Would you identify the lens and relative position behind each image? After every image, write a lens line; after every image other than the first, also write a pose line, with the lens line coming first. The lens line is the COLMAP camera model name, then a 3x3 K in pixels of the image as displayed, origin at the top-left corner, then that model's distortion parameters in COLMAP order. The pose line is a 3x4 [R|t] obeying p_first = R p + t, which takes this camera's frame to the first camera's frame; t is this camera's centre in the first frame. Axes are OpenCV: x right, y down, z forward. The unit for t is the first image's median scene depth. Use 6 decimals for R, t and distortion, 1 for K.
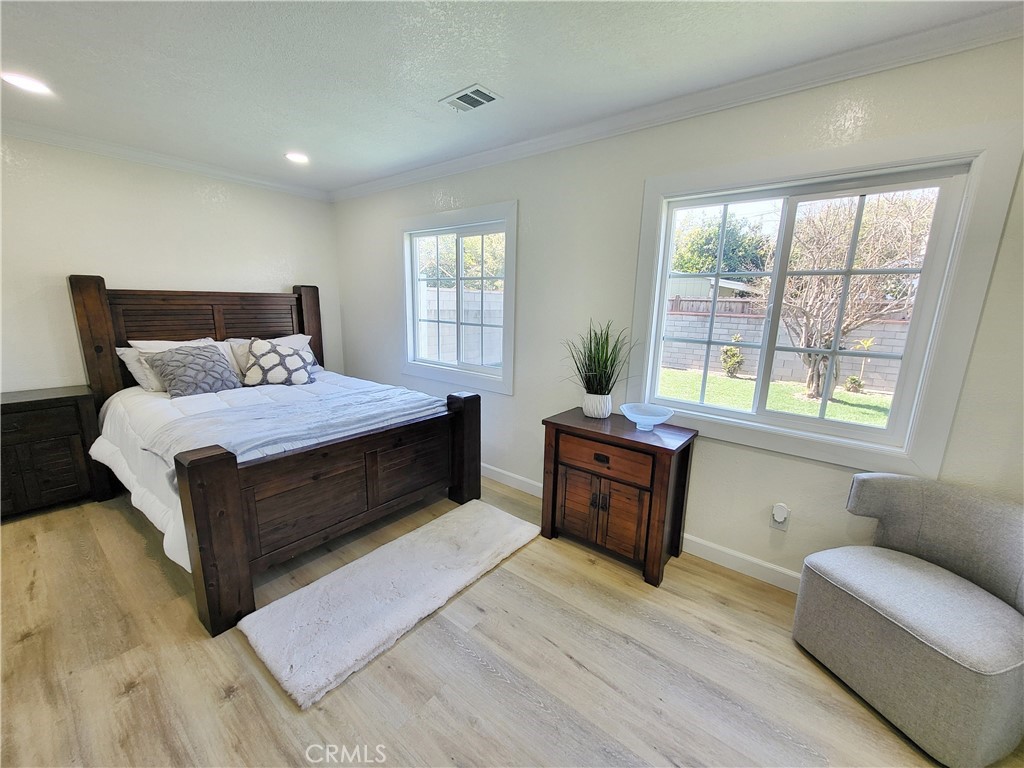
lens RADIAL K [[403.2, 0, 504.9], [0, 403.2, 382.6], [0, 0, 1]] dist [0.004438, -0.001469]
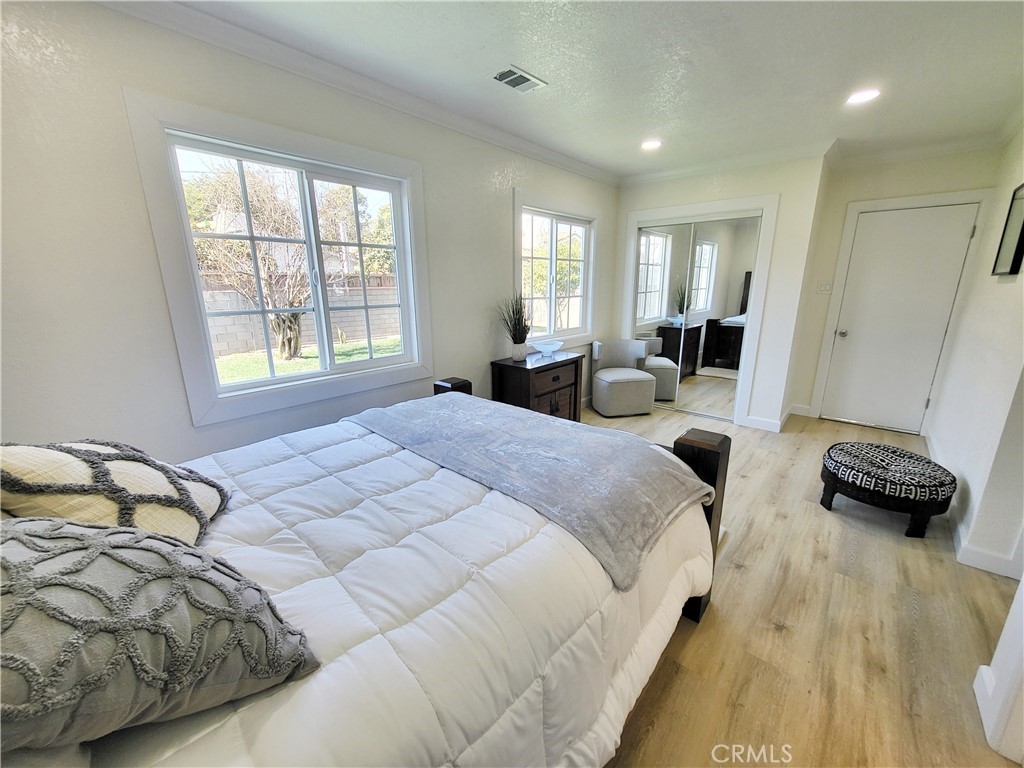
lens RADIAL K [[403.2, 0, 502.7], [0, 403.2, 384.3], [0, 0, 1]] dist [0.004438, -0.001469]
pose [[0.063752, -0.285906, 0.956135, -1.591021], [0.181447, 0.945435, 0.270609, -0.314365], [-0.981332, 0.156236, 0.112150, 1.297202]]
